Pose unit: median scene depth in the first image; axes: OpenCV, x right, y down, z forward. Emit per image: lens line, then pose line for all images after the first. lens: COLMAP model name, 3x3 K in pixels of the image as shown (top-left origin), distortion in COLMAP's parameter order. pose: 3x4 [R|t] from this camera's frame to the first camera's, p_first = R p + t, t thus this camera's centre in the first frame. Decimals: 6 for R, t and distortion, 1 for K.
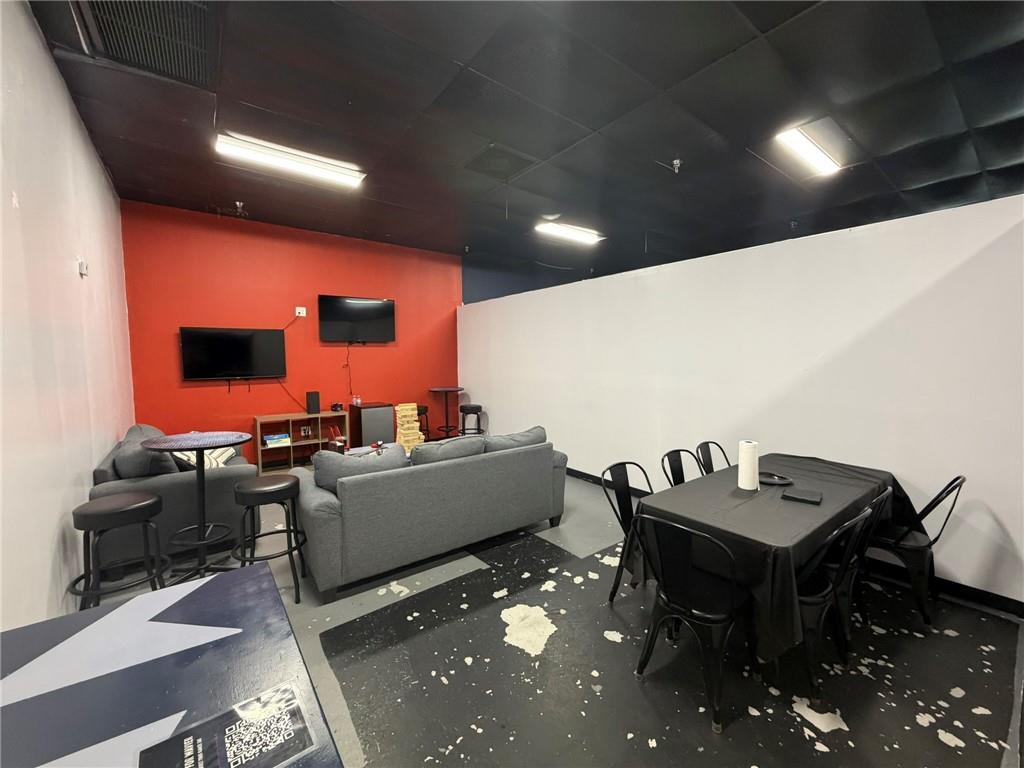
lens RADIAL K [[408.5, 0, 508.2], [0, 408.5, 384.2], [0, 0, 1]] dist [0.000852, 0.000037]
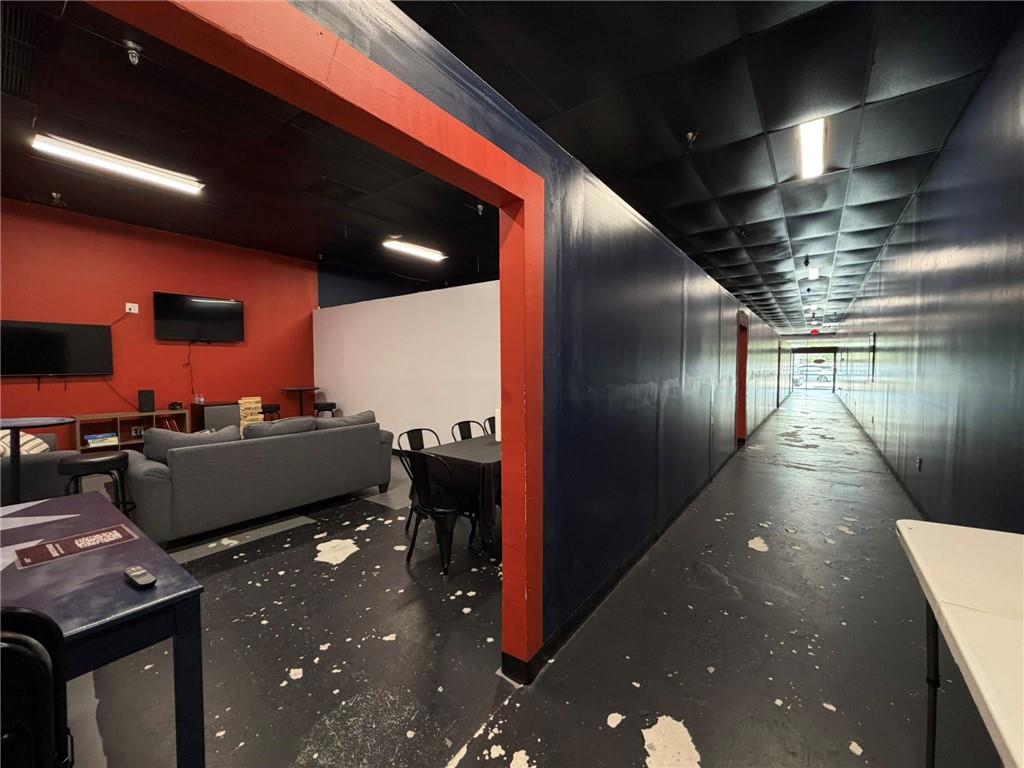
lens RADIAL K [[408.5, 0, 508.2], [0, 408.5, 384.2], [0, 0, 1]] dist [0.000852, 0.000037]
pose [[0.962977, -0.005826, 0.269520, 0.147454], [0.011963, 0.999705, -0.021134, 0.056196], [-0.269318, 0.023576, 0.962763, -0.281516]]
